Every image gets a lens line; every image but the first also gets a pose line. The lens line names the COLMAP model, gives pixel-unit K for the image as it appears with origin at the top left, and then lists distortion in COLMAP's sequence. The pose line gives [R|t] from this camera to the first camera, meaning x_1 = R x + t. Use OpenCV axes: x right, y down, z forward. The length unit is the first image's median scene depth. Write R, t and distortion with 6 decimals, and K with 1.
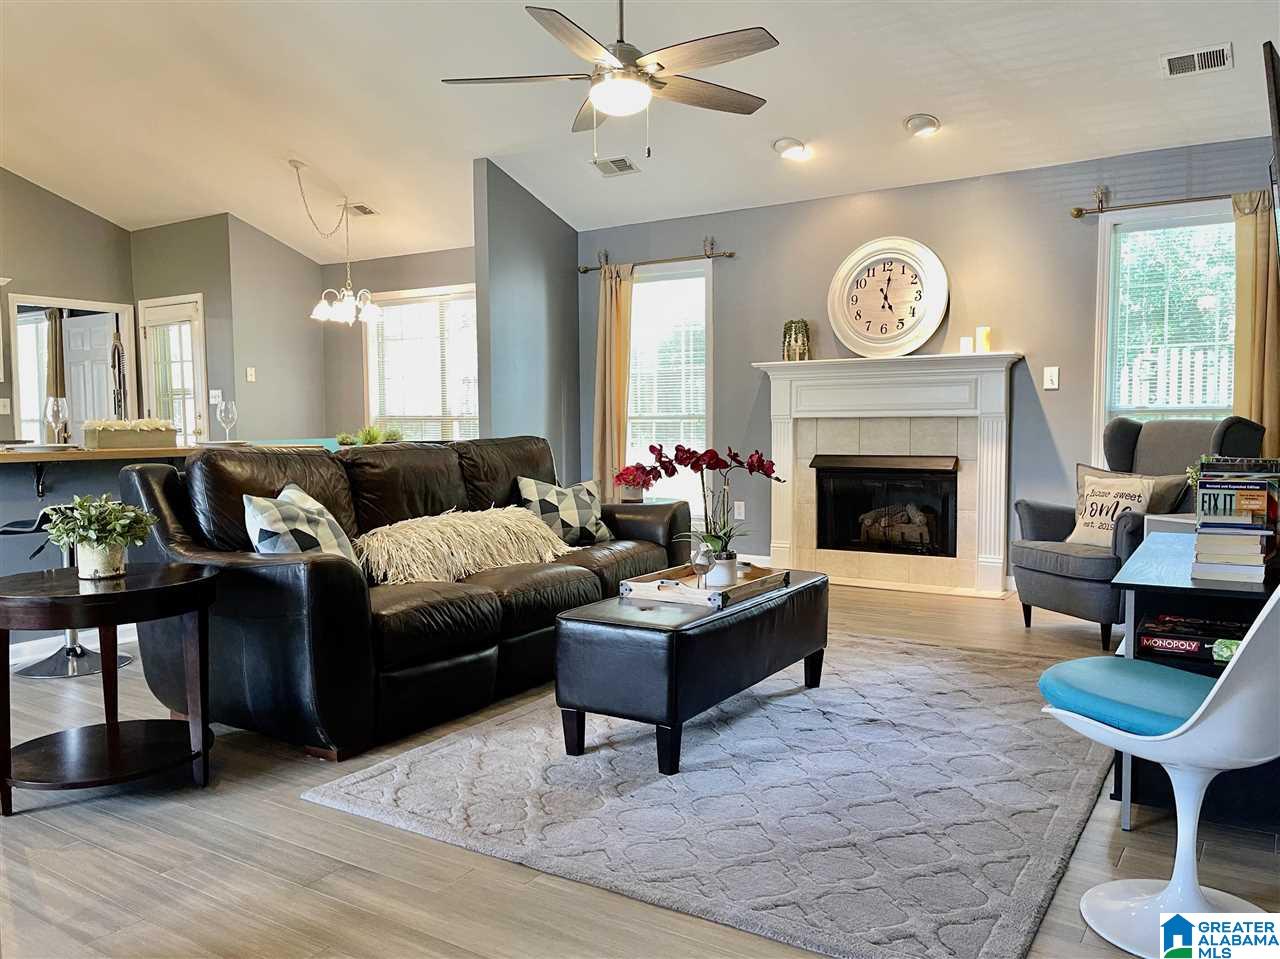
lens RADIAL K [[972.9, 0, 640.0], [0, 972.9, 479.5], [0, 0, 1]] dist [0.054684, -0.058017]
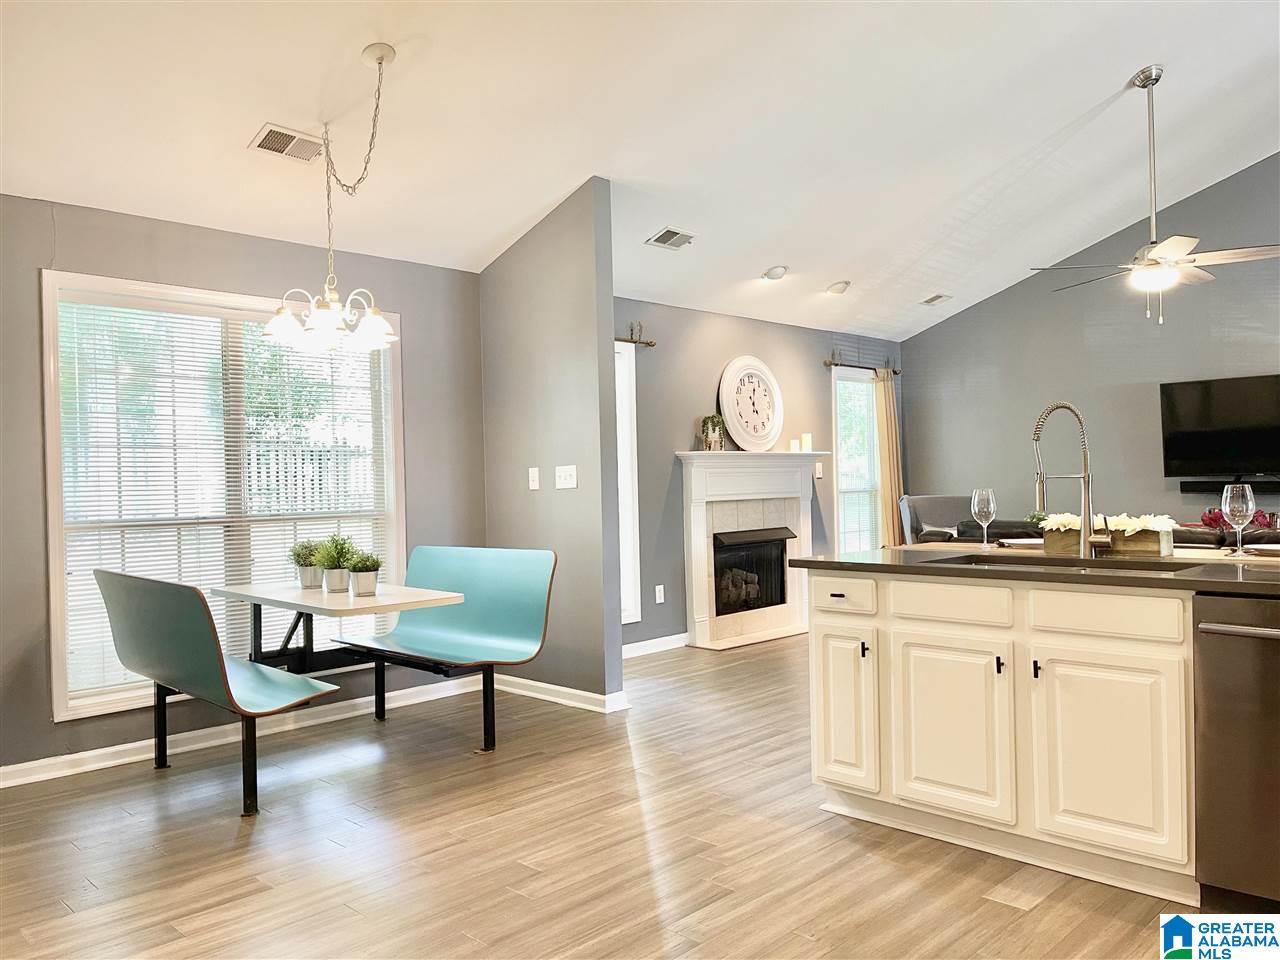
lens RADIAL K [[972.9, 0, 640.0], [0, 972.9, 480.0], [0, 0, 1]] dist [0.054684, -0.058017]
pose [[0.211110, 0.005472, 0.977447, -0.993870], [0.078837, 0.996631, -0.022606, -0.071737], [-0.974278, 0.081832, 0.209967, 0.883272]]
